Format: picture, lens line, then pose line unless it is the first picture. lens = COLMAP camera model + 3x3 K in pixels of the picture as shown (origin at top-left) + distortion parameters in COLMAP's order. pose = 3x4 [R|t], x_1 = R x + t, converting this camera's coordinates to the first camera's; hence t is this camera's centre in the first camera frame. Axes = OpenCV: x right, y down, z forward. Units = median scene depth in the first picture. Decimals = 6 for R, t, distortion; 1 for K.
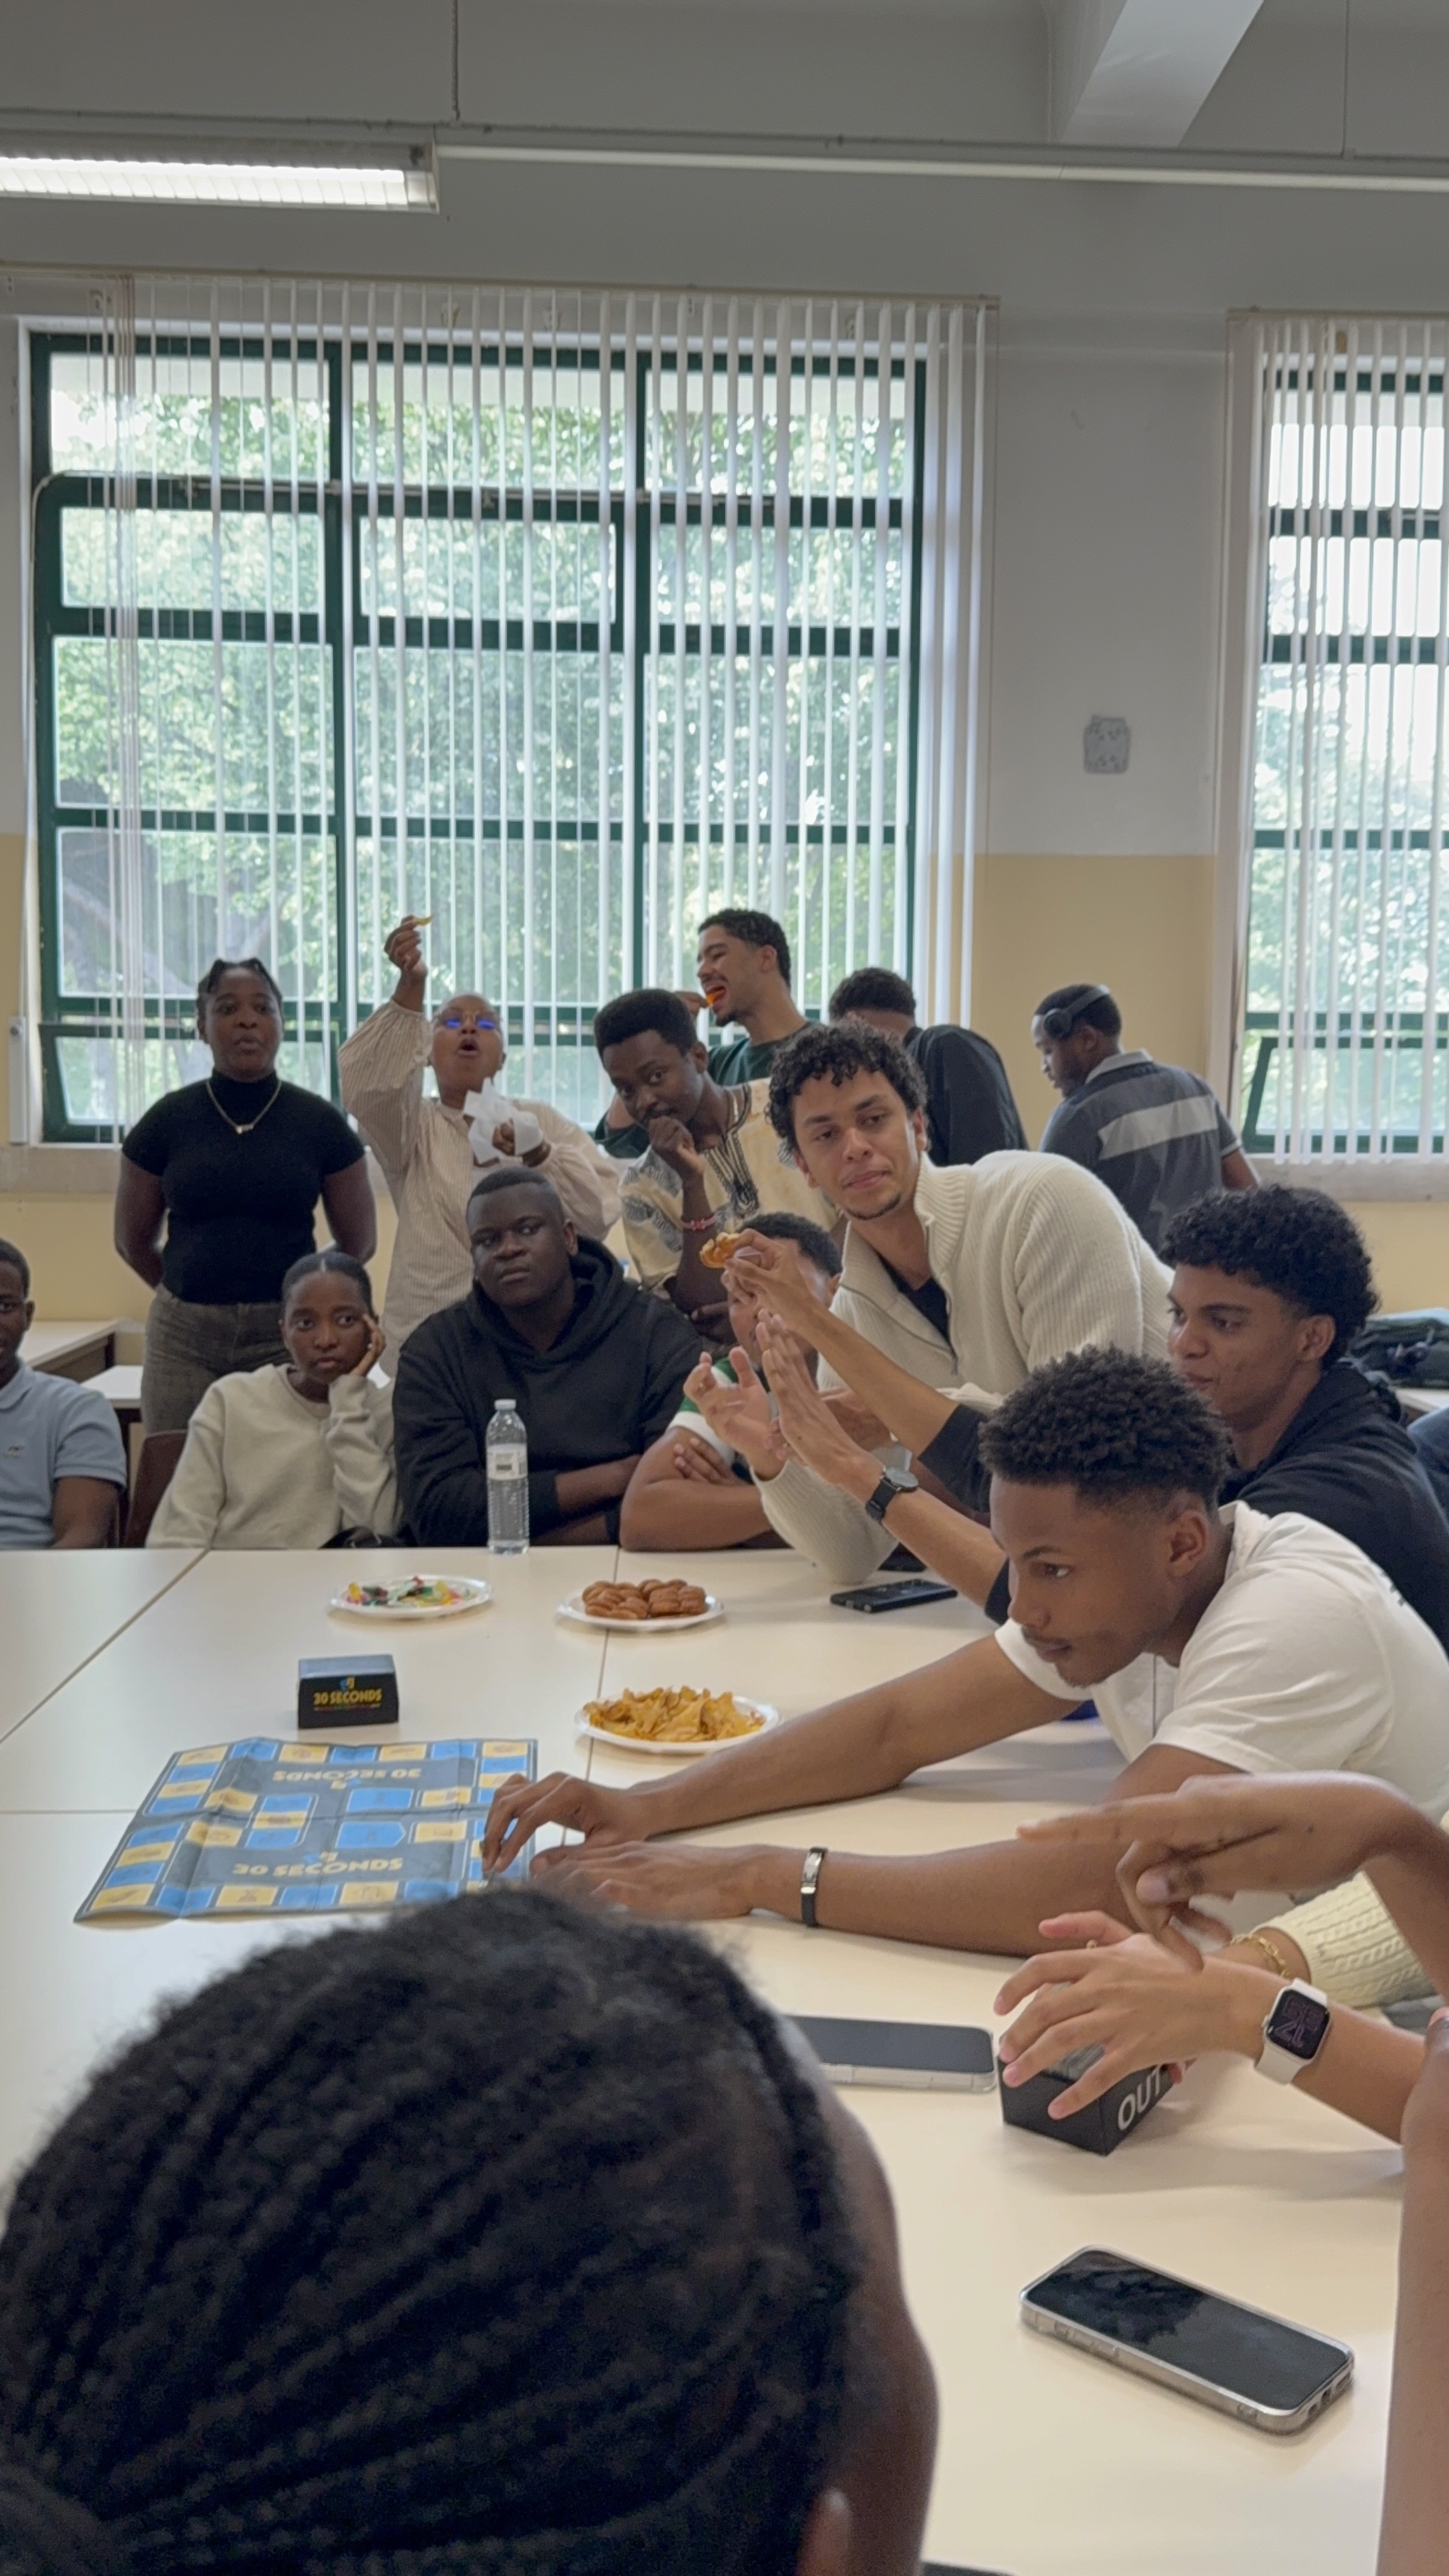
lens RADIAL K [[2121.8, 0, 723.4], [0, 2121.8, 1299.0], [0, 0, 1]] dist [0.058057, -0.100791]
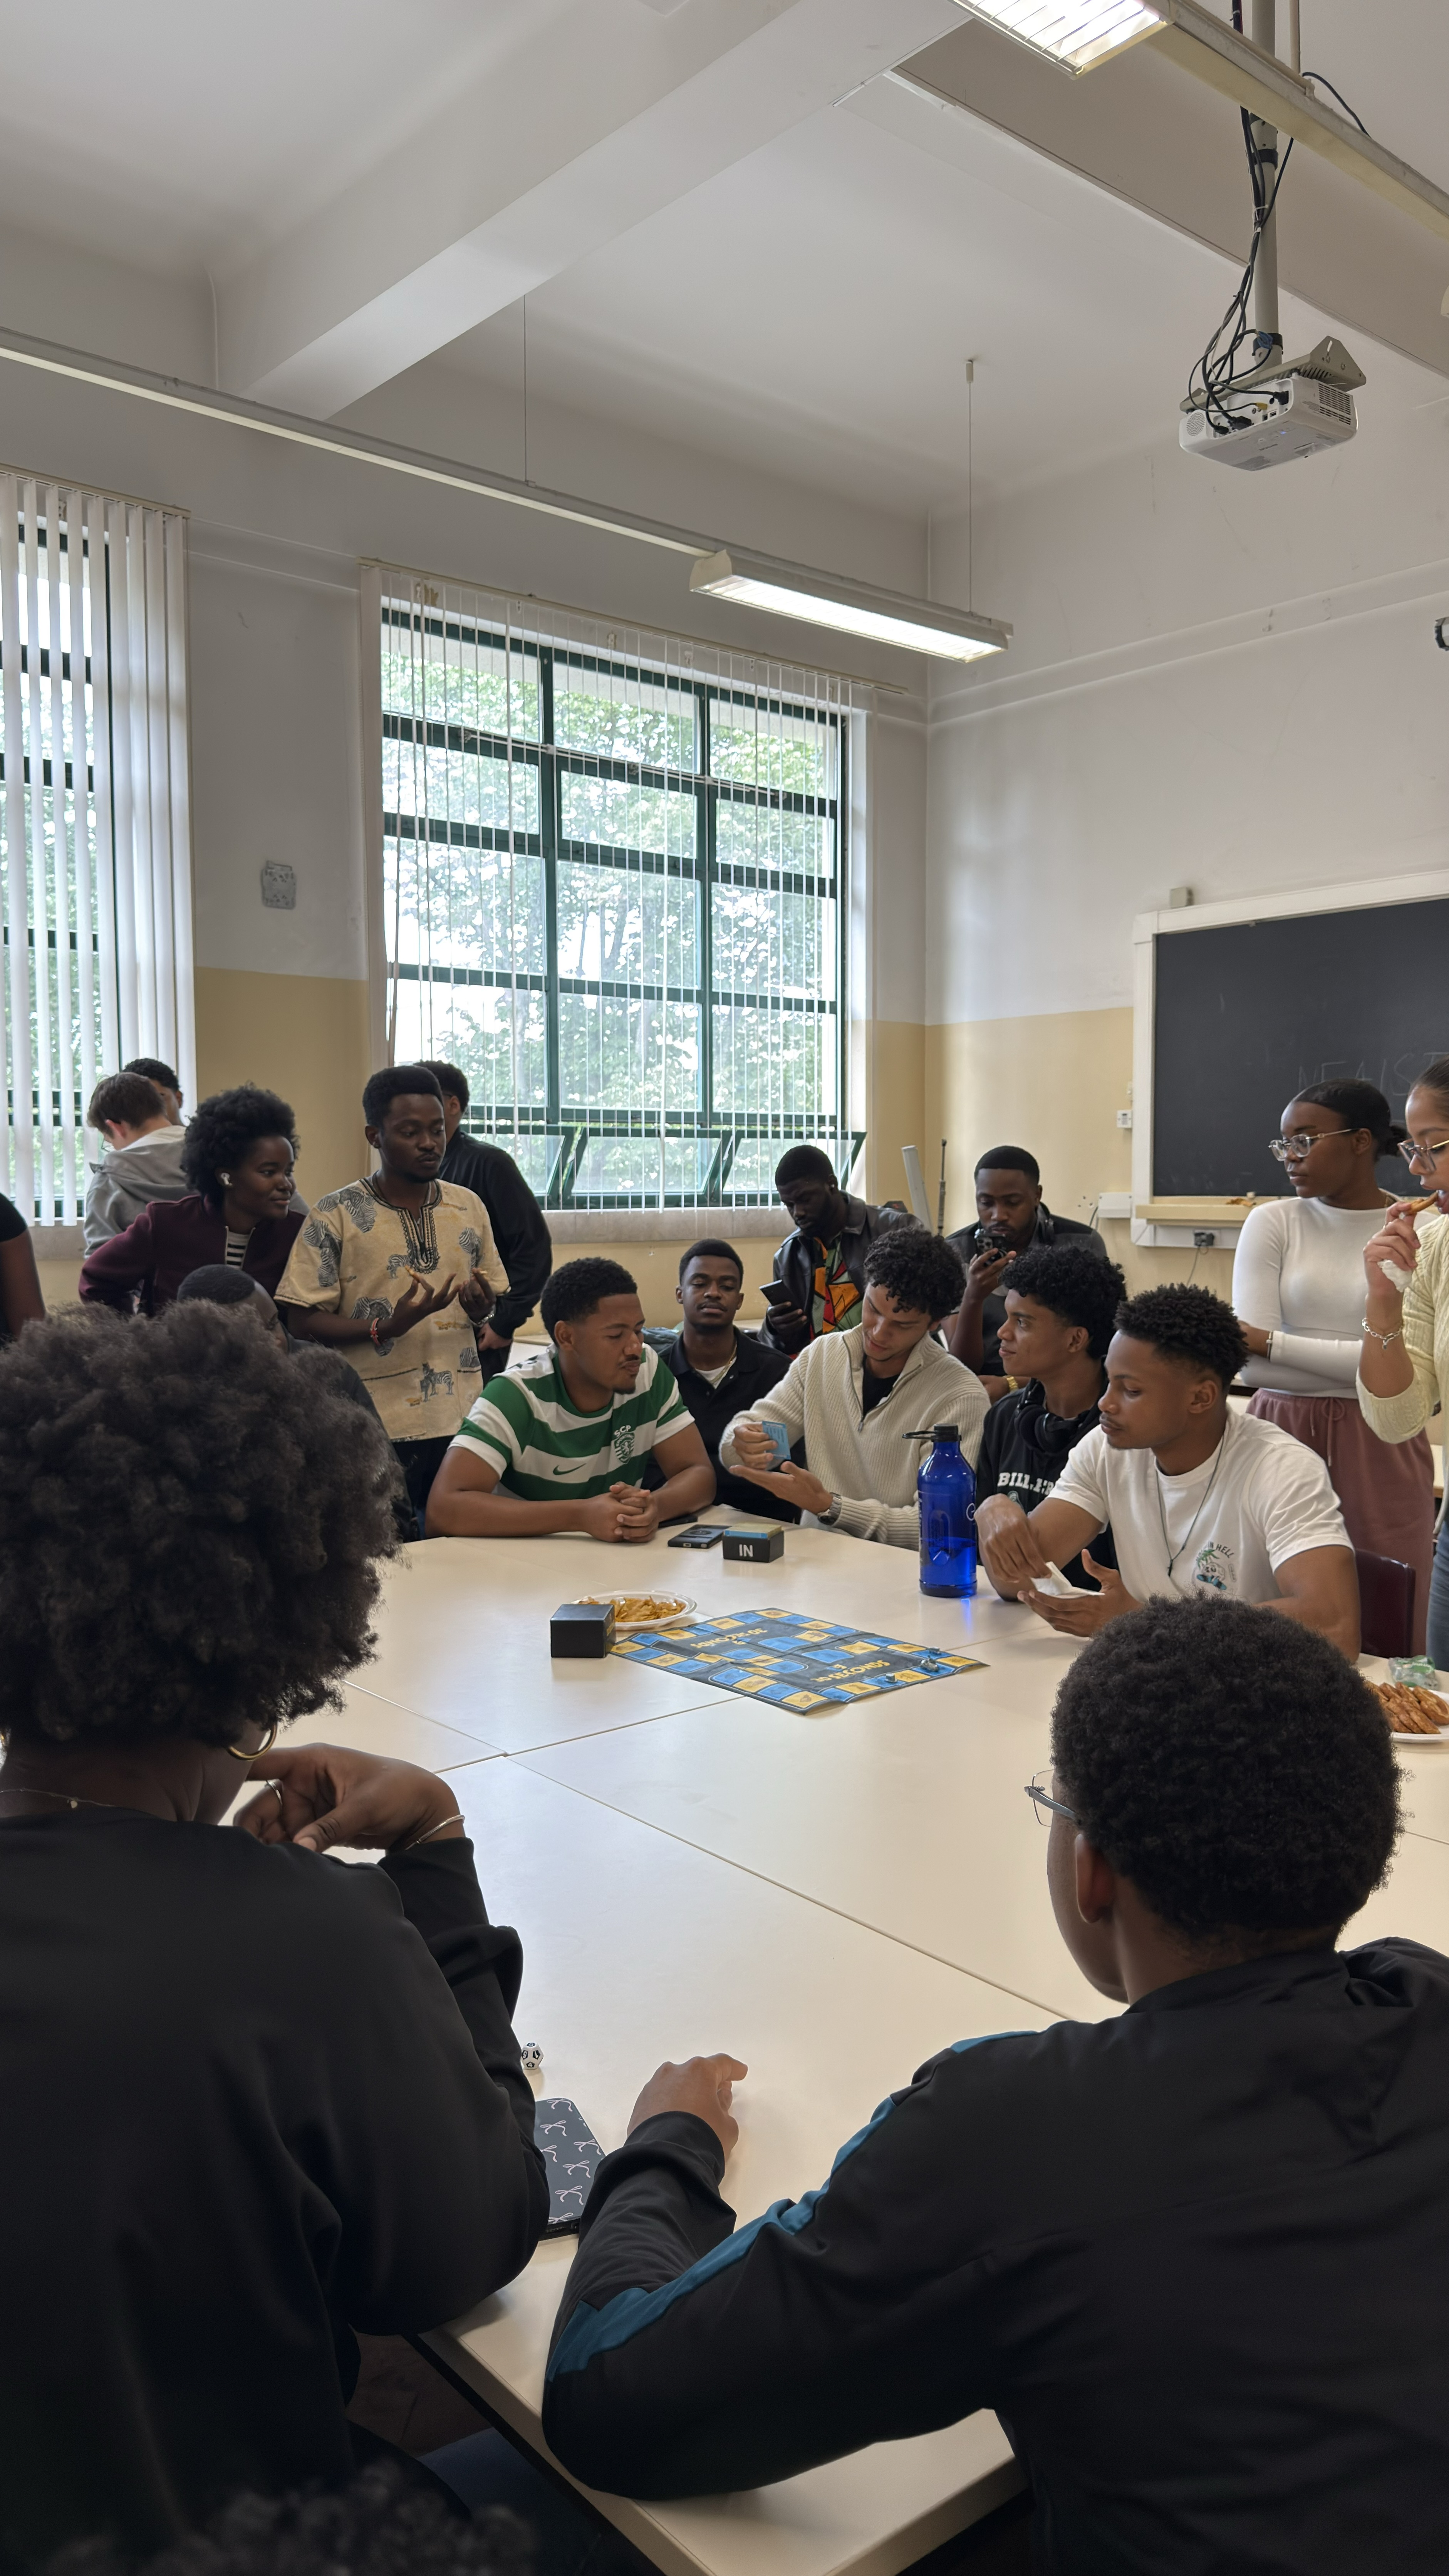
lens RADIAL K [[1794.6, 0, 856.9], [0, 1794.6, 1301.2], [0, 0, 1]] dist [0.010343, -0.017760]
pose [[0.778792, -0.053413, 0.625004, -0.783929], [0.065314, 0.997857, 0.003892, -0.008548], [-0.623873, 0.037790, 0.780612, -0.034933]]
